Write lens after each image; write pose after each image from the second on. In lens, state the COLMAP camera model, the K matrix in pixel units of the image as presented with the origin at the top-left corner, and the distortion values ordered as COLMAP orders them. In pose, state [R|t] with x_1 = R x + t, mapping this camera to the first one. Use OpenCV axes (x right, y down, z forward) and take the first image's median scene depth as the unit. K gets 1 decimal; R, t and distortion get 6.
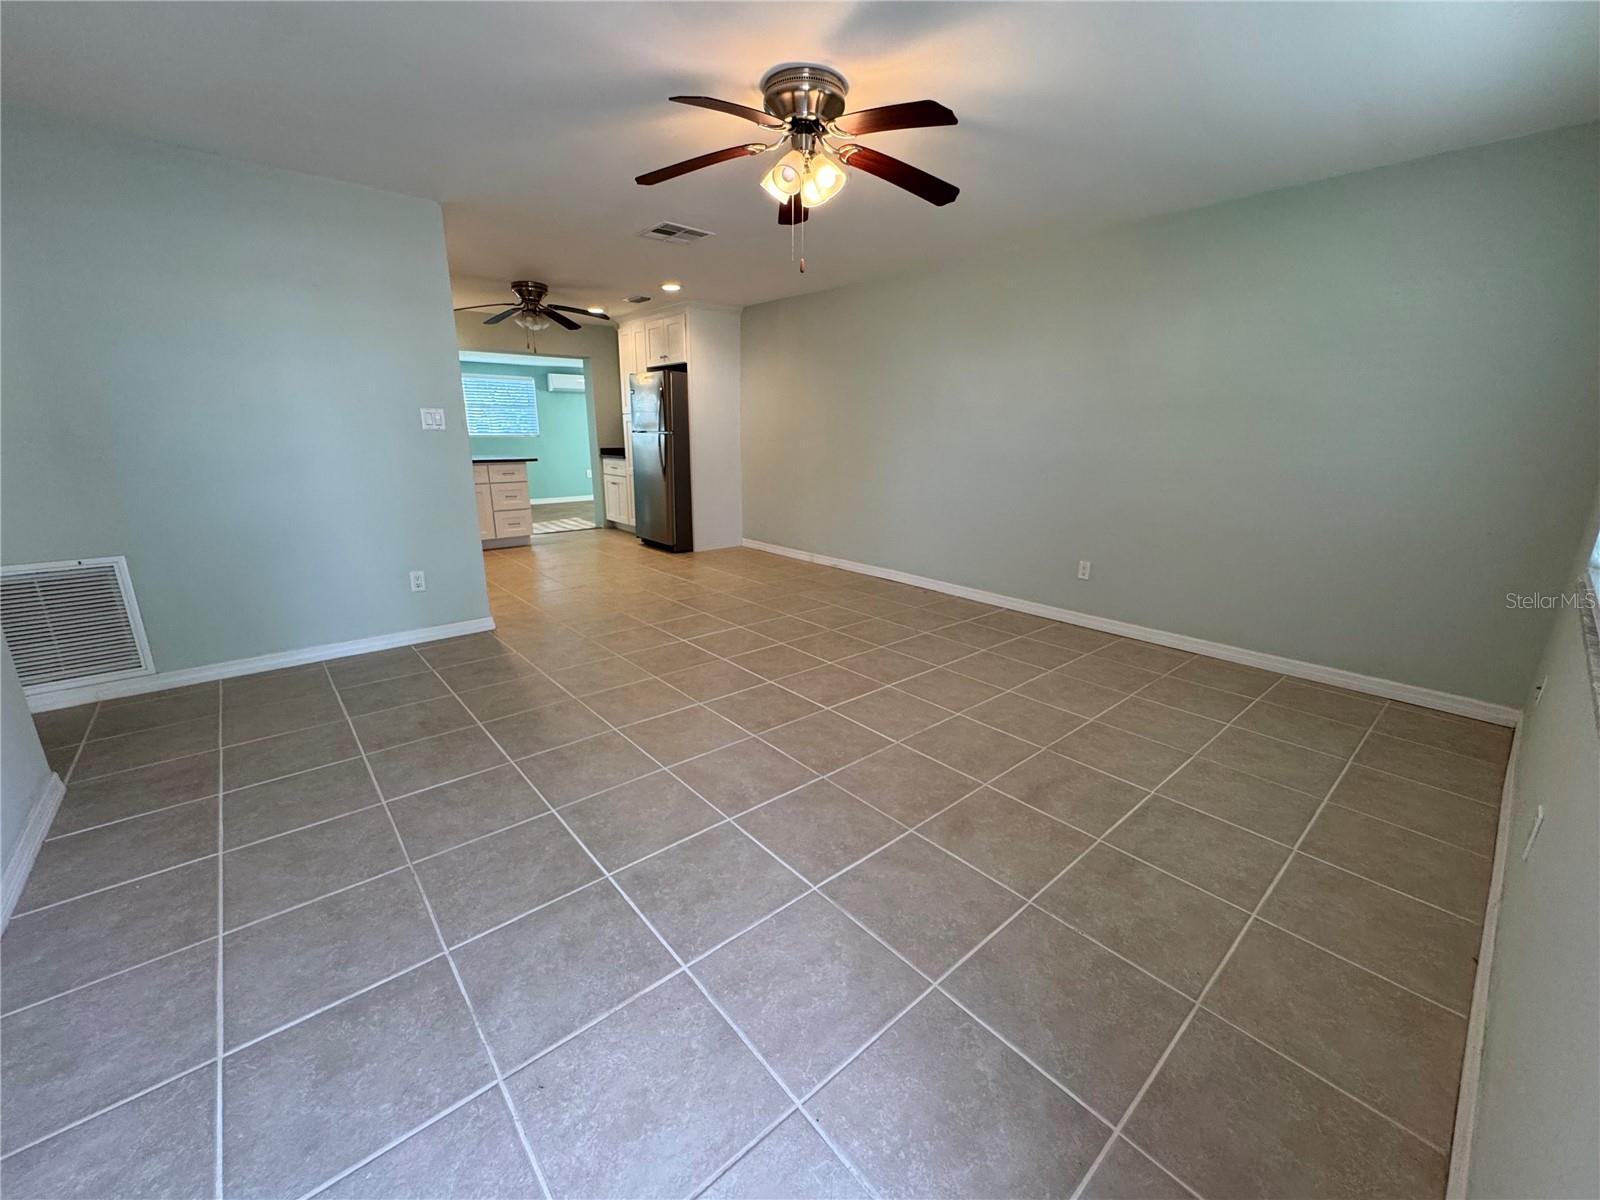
lens RADIAL K [[640.6, 0, 800.0], [0, 640.6, 600.0], [0, 0, 1]] dist [-0.001695, -0.000077]
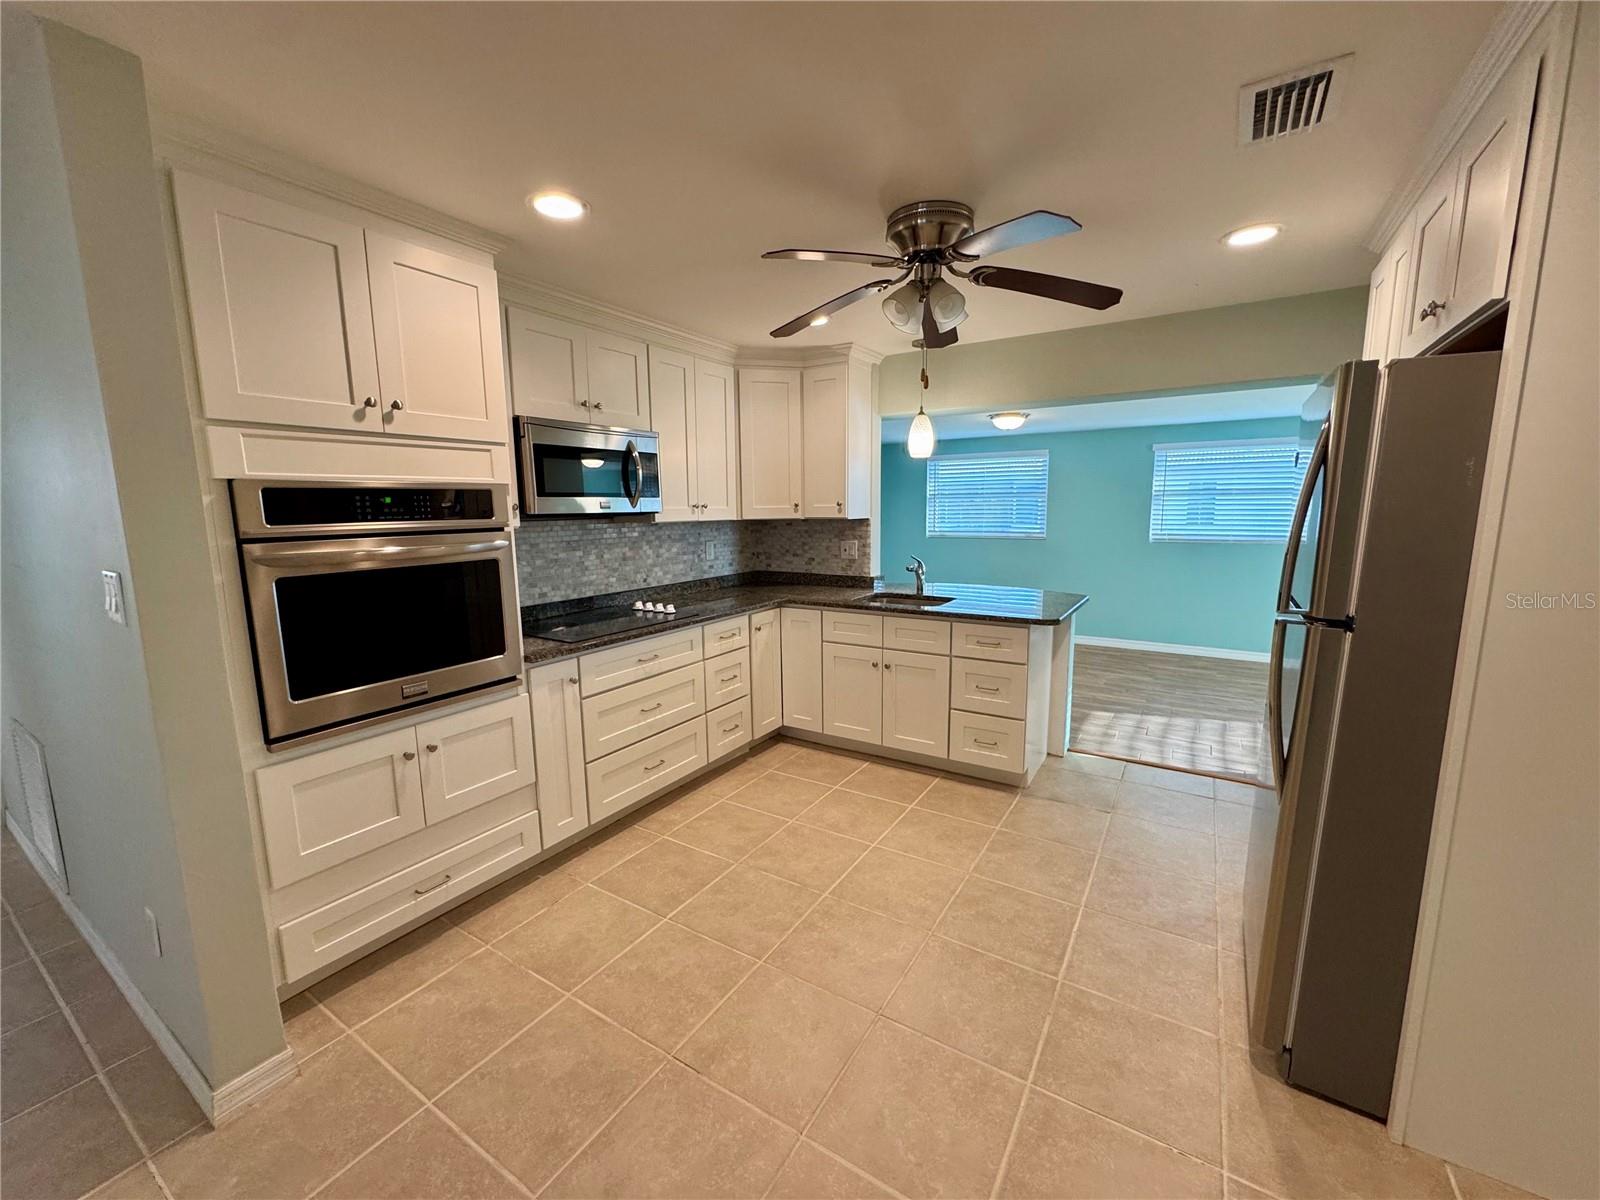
lens RADIAL K [[640.6, 0, 800.0], [0, 640.6, 600.0], [0, 0, 1]] dist [-0.001695, -0.000077]
pose [[0.292970, 0.126856, -0.947669, -0.029797], [-0.233066, 0.970736, 0.057891, -0.185826], [0.927280, 0.203909, 0.313962, 0.584893]]
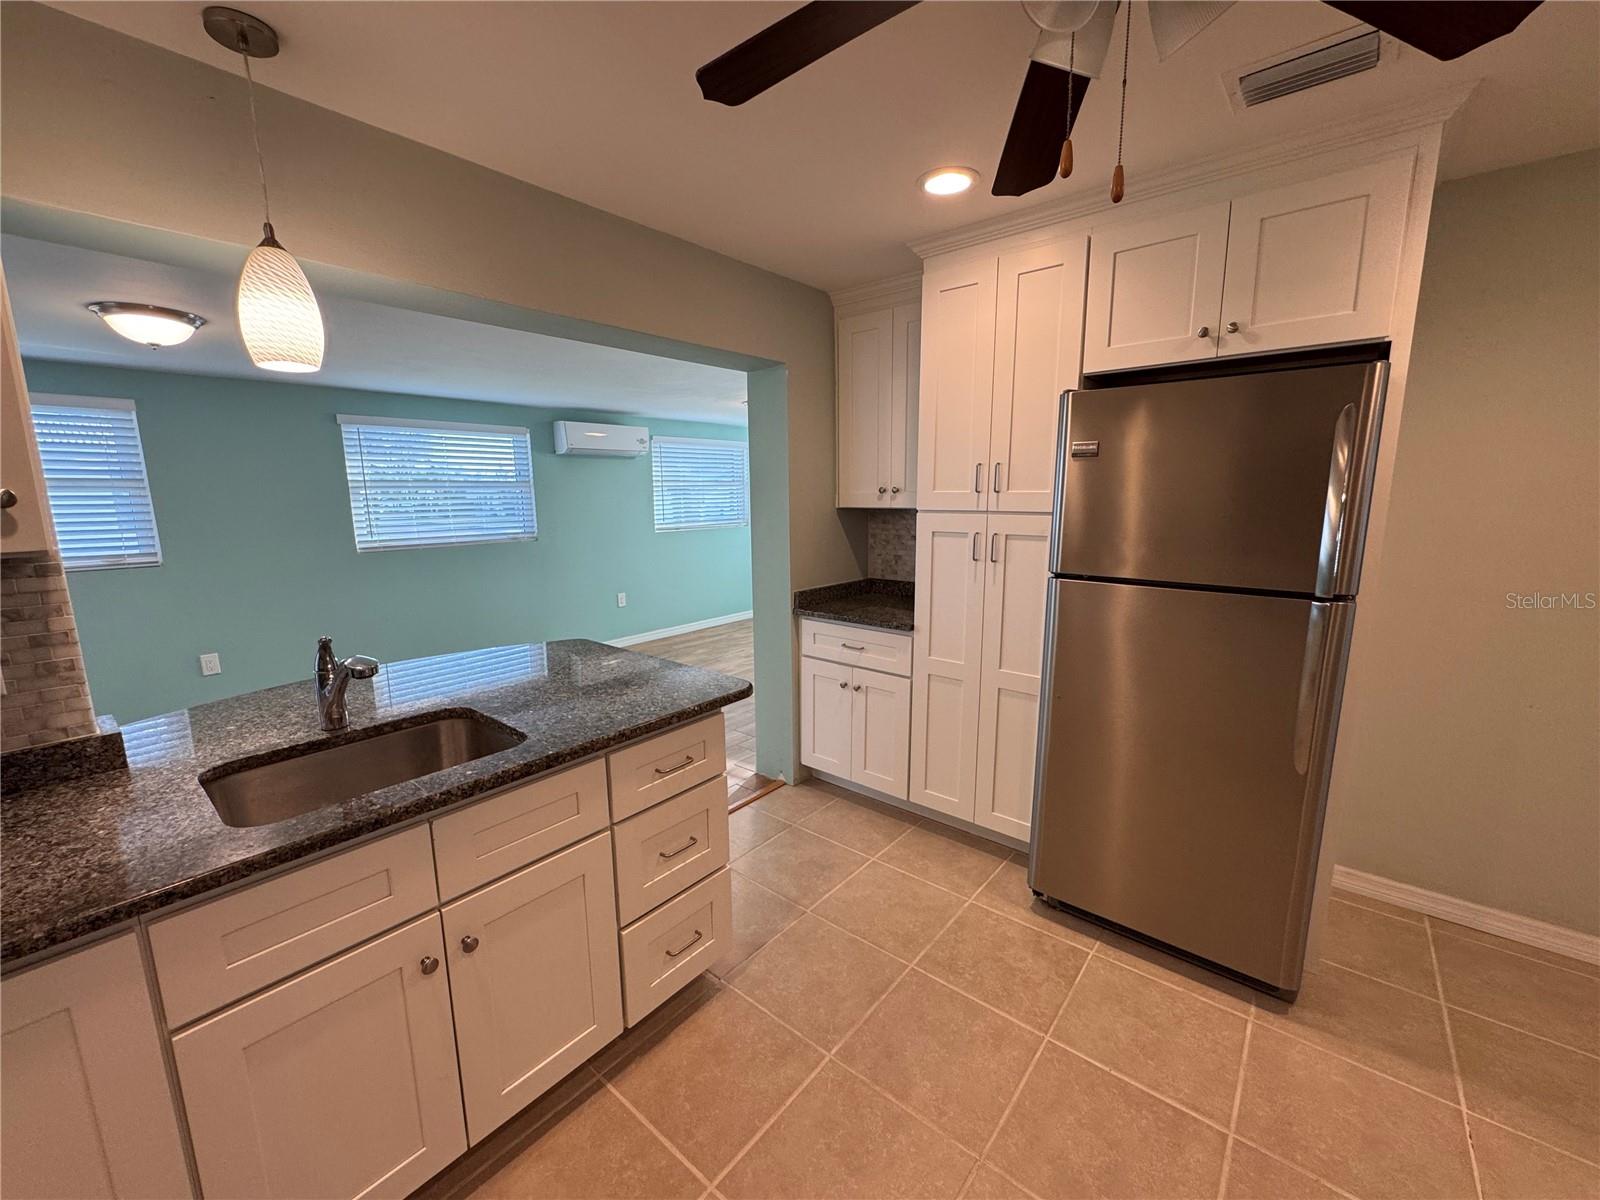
lens RADIAL K [[640.6, 0, 800.0], [0, 640.6, 600.0], [0, 0, 1]] dist [-0.001695, -0.000077]
pose [[0.986270, -0.046439, 0.158474, -0.367684], [0.060946, 0.994259, -0.087942, -0.196442], [-0.153480, 0.096393, 0.983439, 0.610779]]
